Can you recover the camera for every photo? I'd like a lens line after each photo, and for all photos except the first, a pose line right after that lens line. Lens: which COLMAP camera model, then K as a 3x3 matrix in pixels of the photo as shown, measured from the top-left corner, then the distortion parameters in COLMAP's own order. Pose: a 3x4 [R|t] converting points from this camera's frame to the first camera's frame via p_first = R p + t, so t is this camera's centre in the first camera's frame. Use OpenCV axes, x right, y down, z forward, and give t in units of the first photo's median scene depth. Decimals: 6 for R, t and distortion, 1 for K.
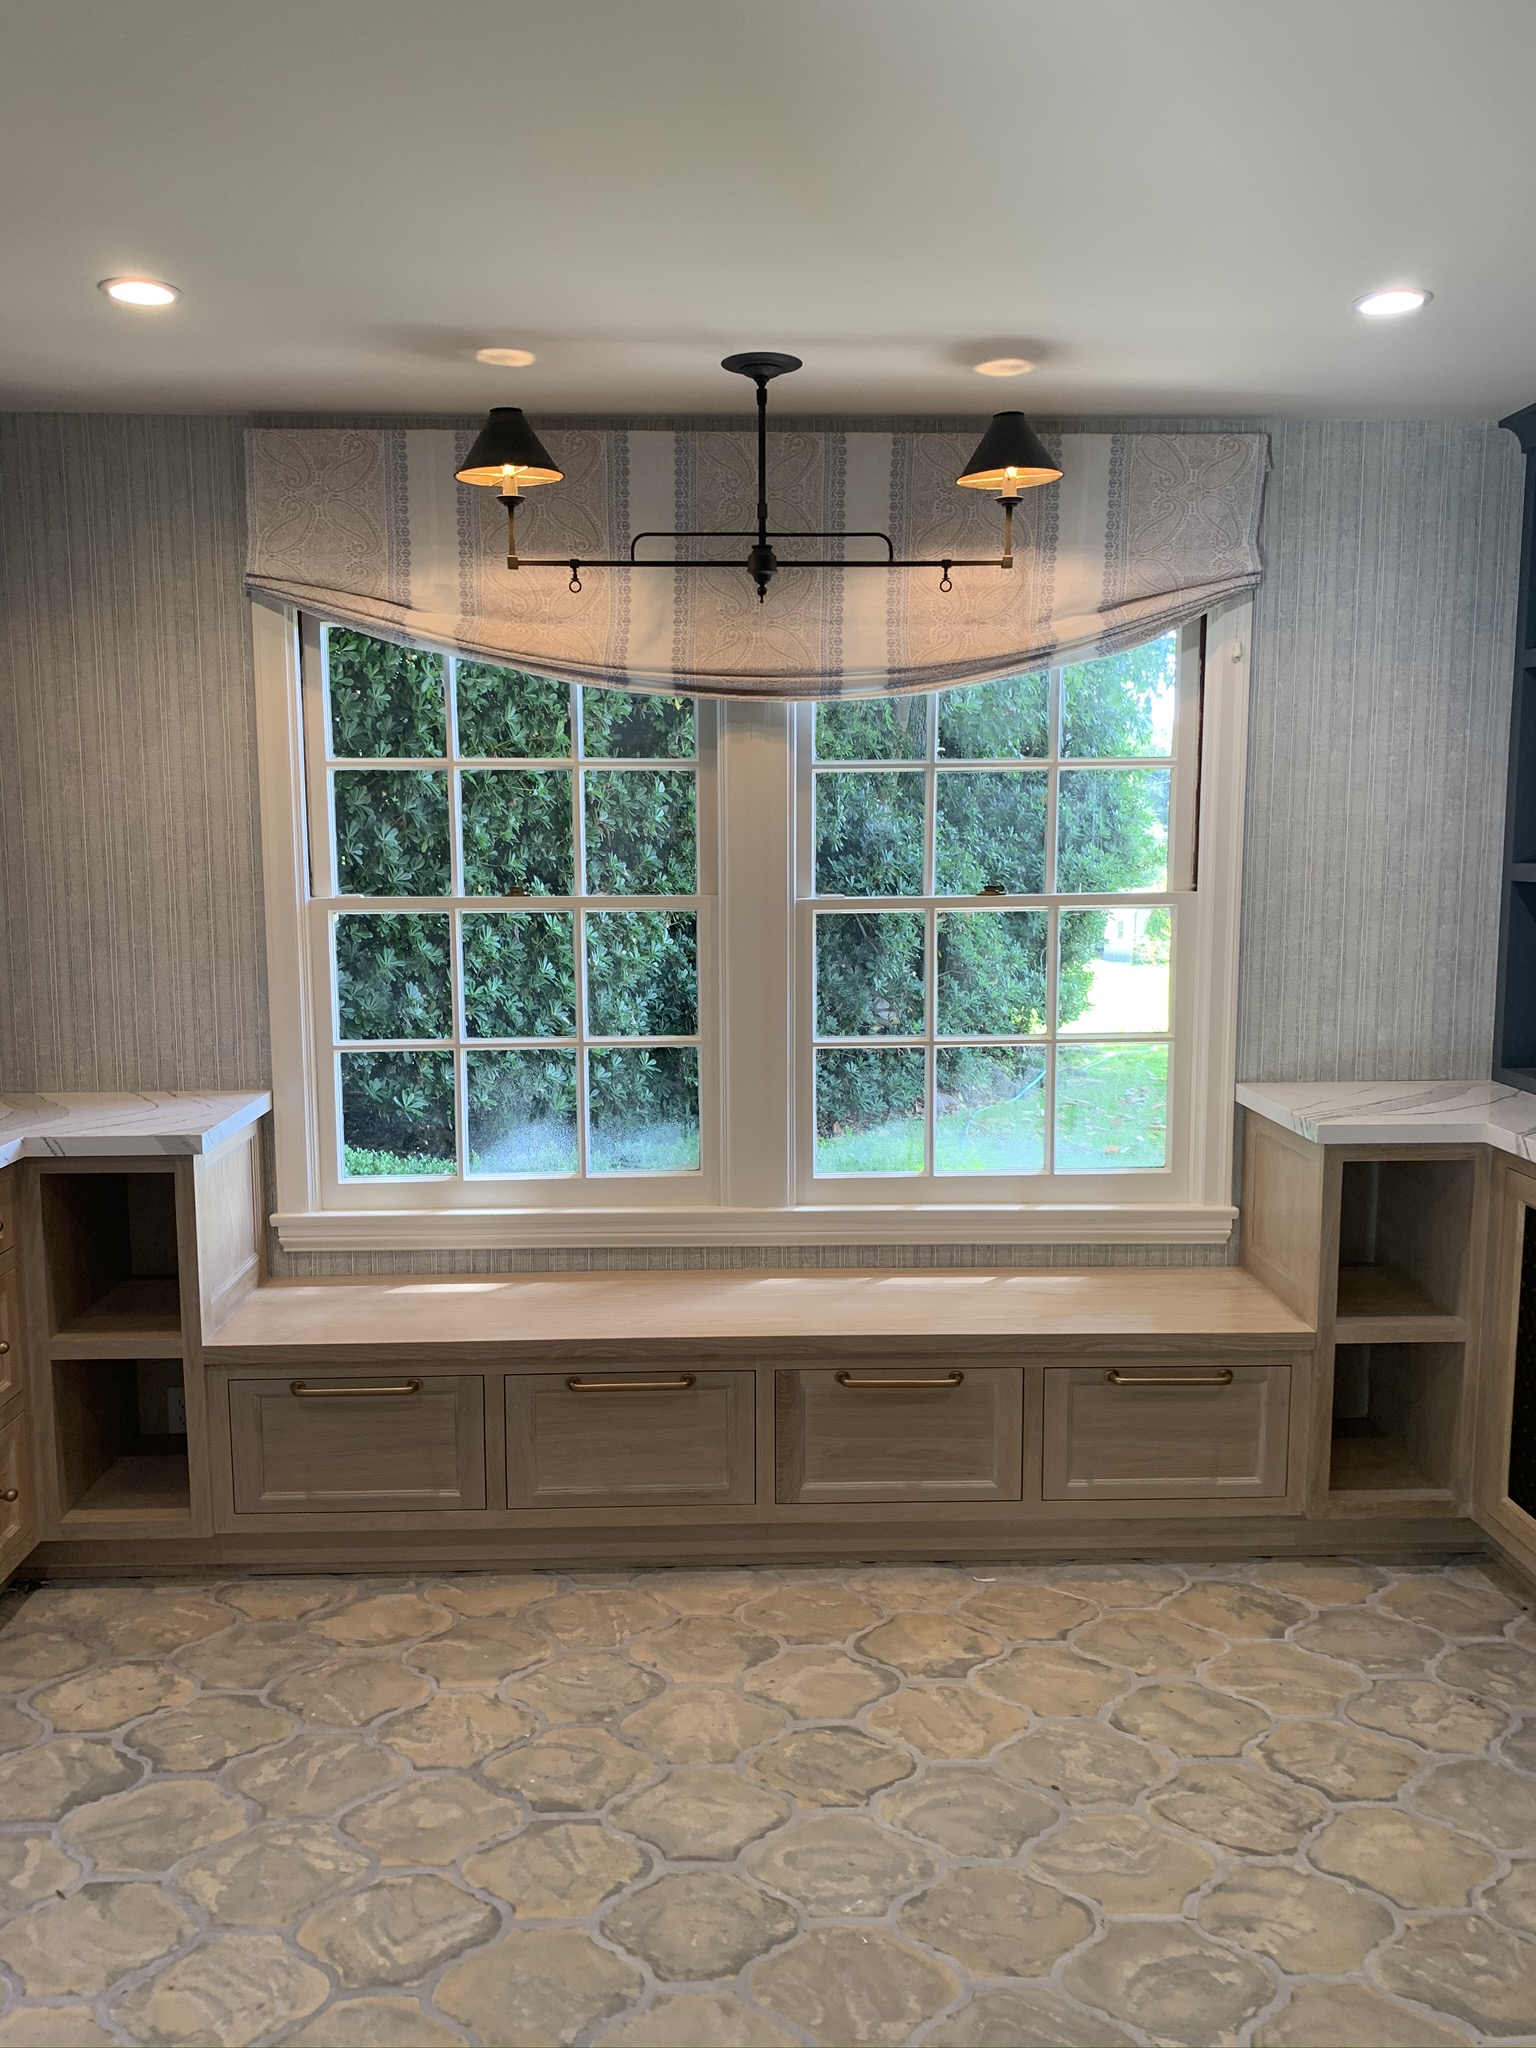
lens RADIAL K [[1562.9, 0, 754.3], [0, 1562.9, 1011.2], [0, 0, 1]] dist [0.029285, -0.027442]
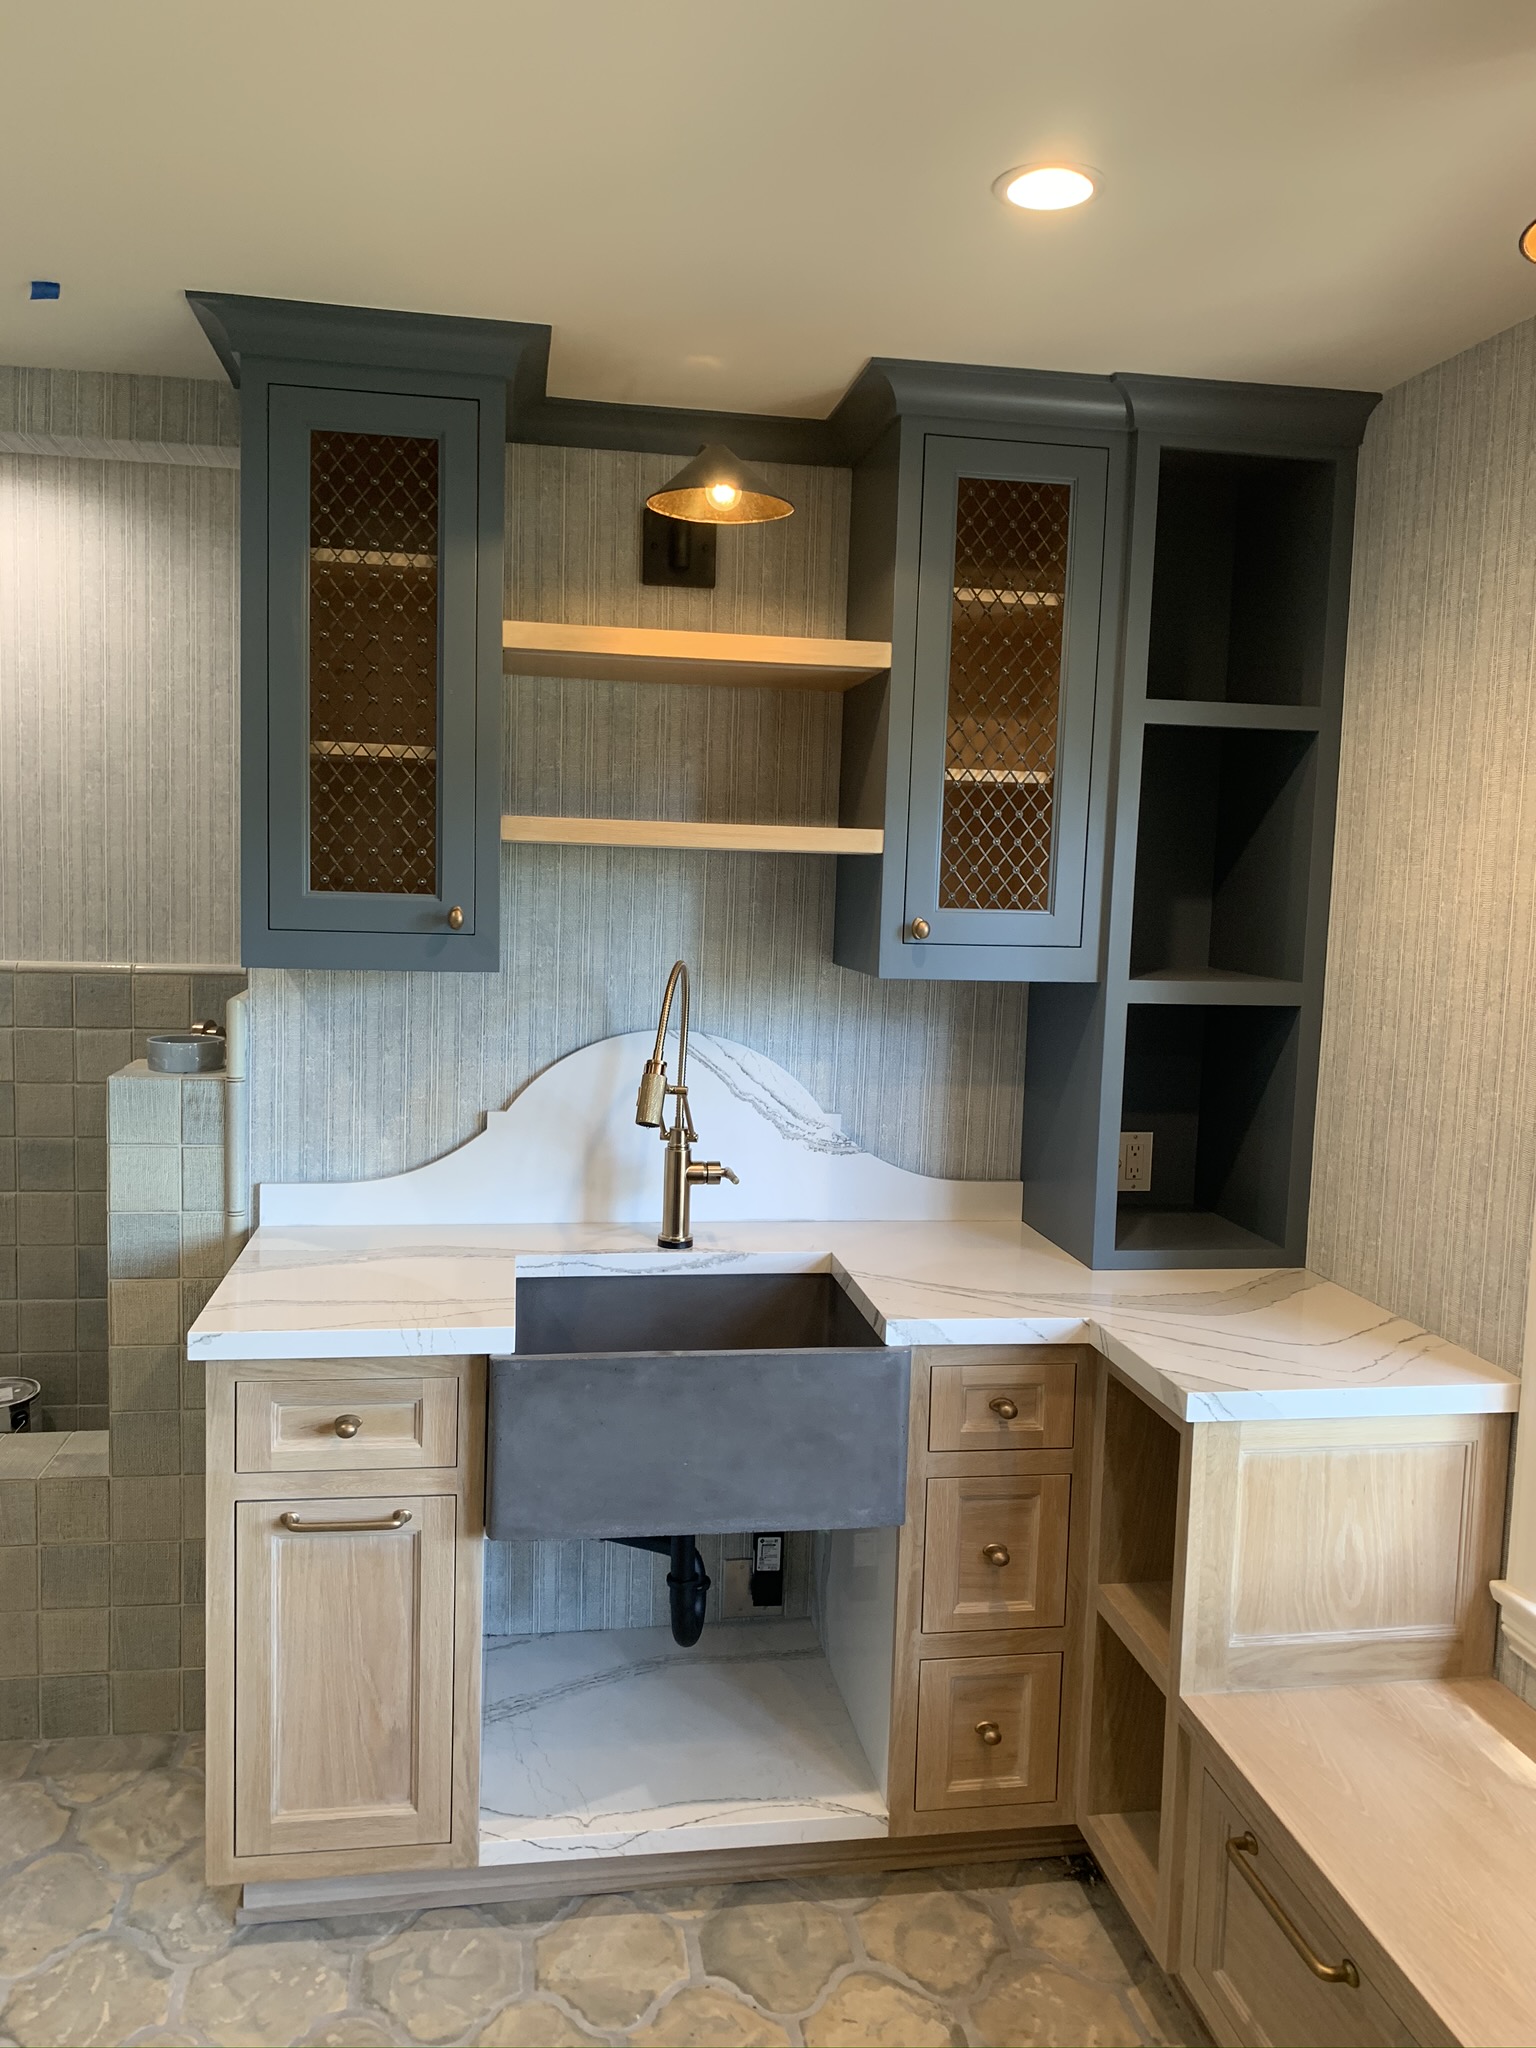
lens RADIAL K [[1562.9, 0, 769.1], [0, 1562.9, 1011.9], [0, 0, 1]] dist [0.029285, -0.027442]
pose [[0.137492, 0.100938, -0.985346, 0.268335], [-0.151575, 0.985221, 0.079775, -0.107815], [0.978836, 0.138386, 0.150760, 0.679657]]
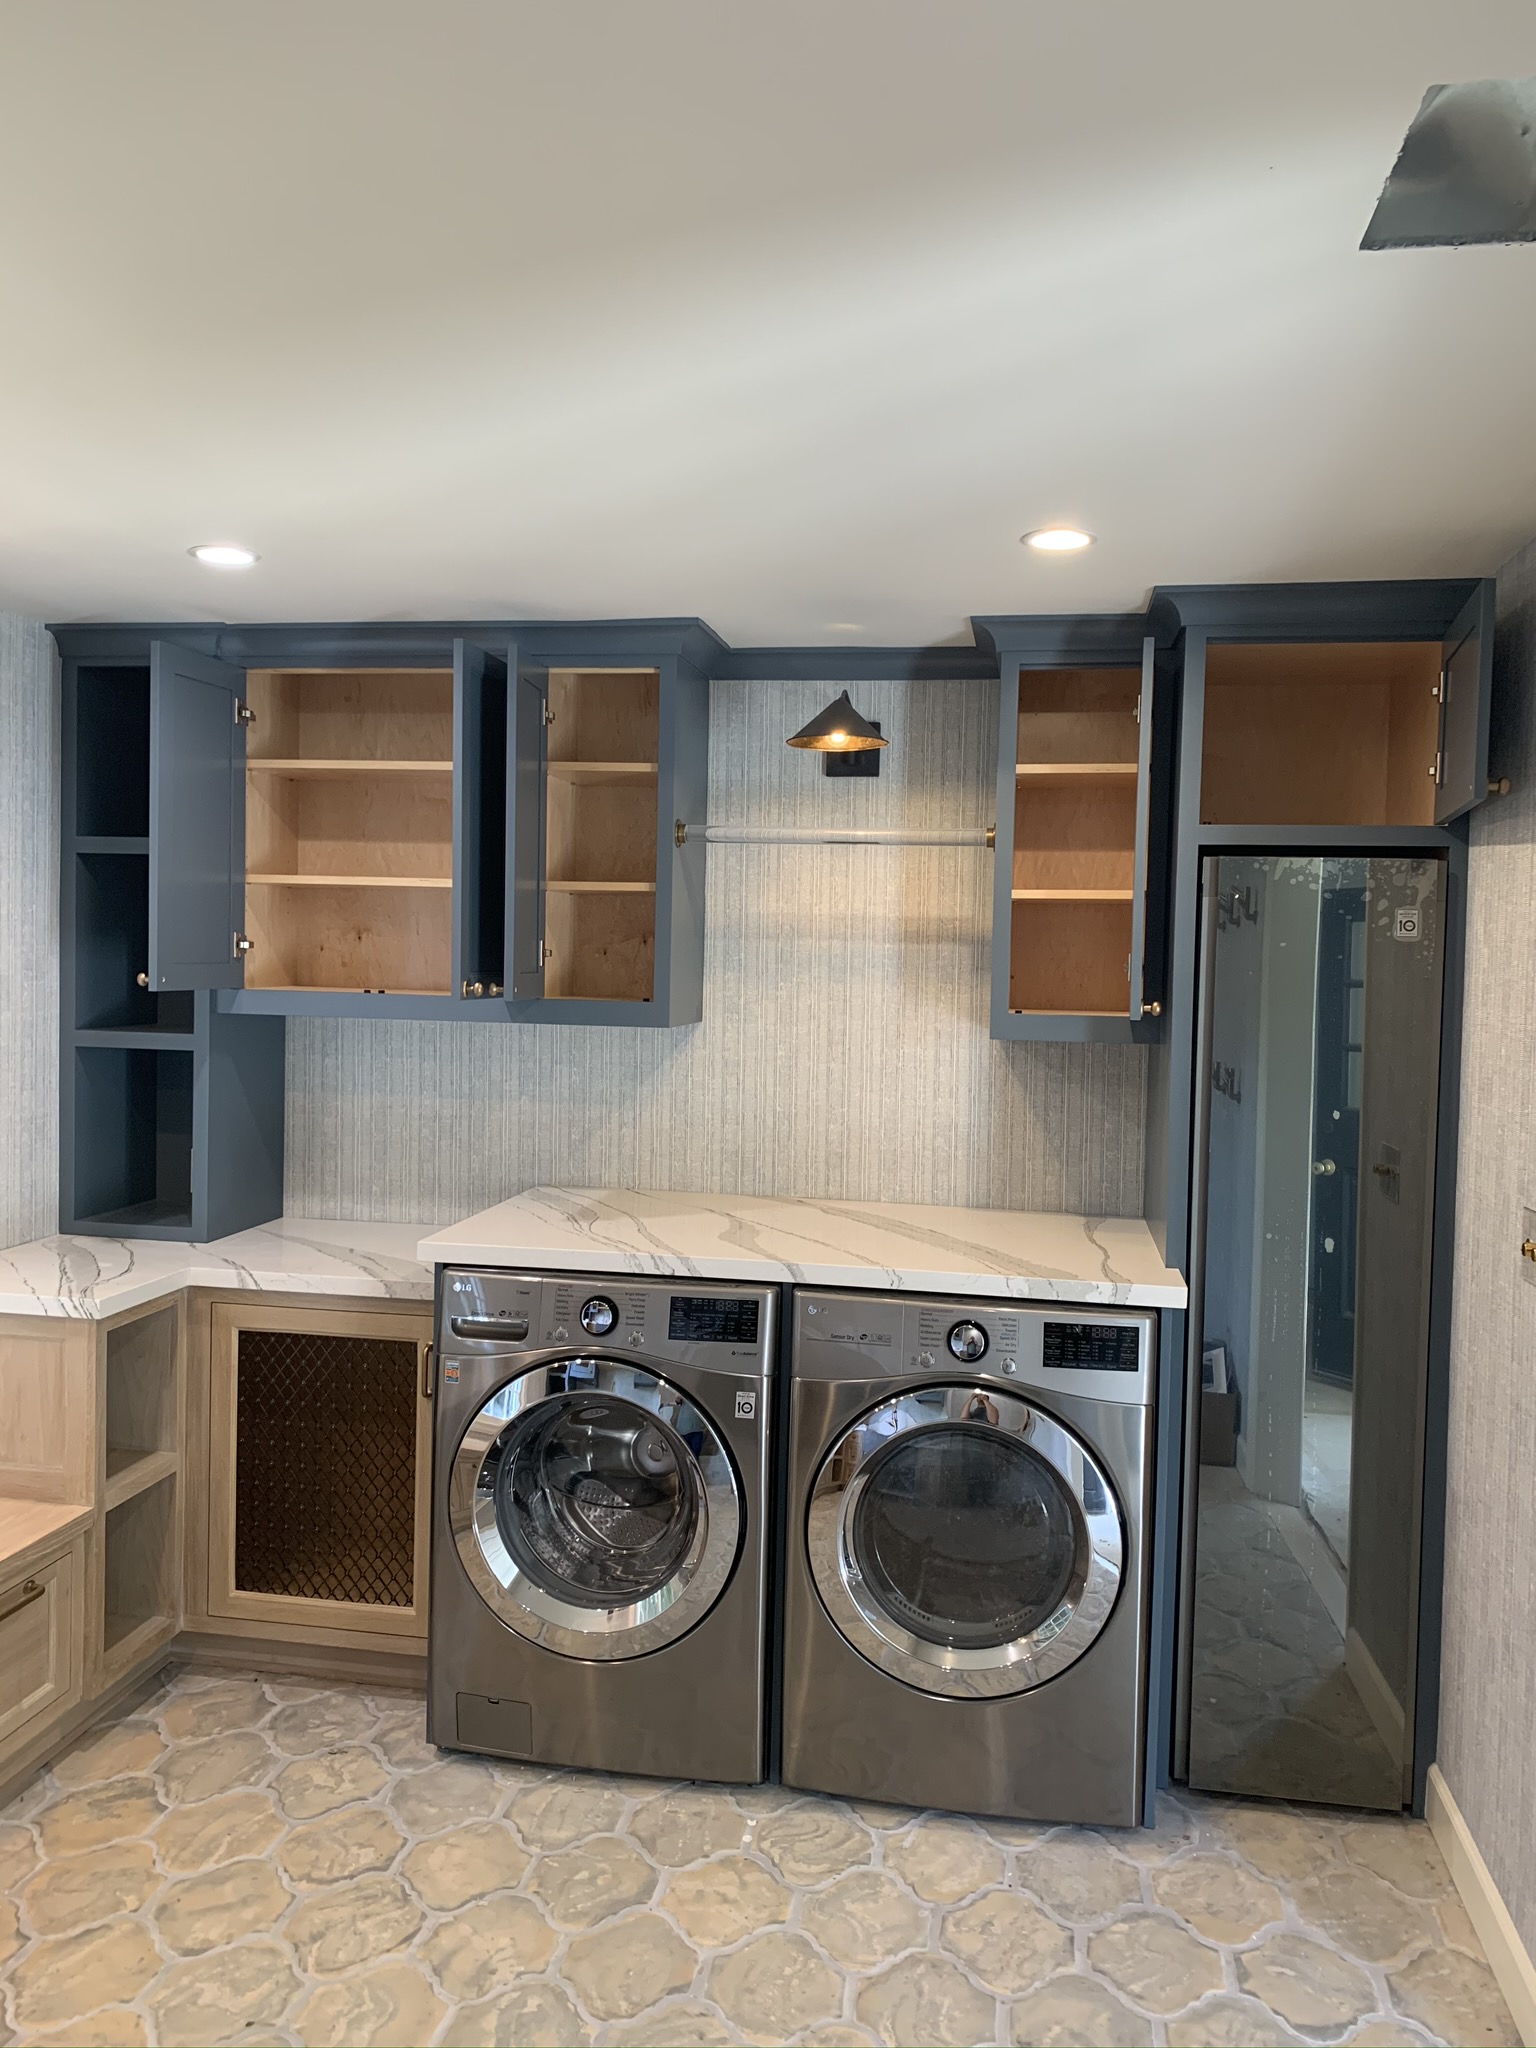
lens RADIAL K [[1562.9, 0, 767.4], [0, 1562.9, 1016.6], [0, 0, 1]] dist [0.029285, -0.027442]
pose [[0.207312, -0.034354, 0.977672, -0.536091], [0.093950, 0.995463, 0.015057, -0.084706], [-0.973753, 0.088731, 0.209599, 0.349294]]
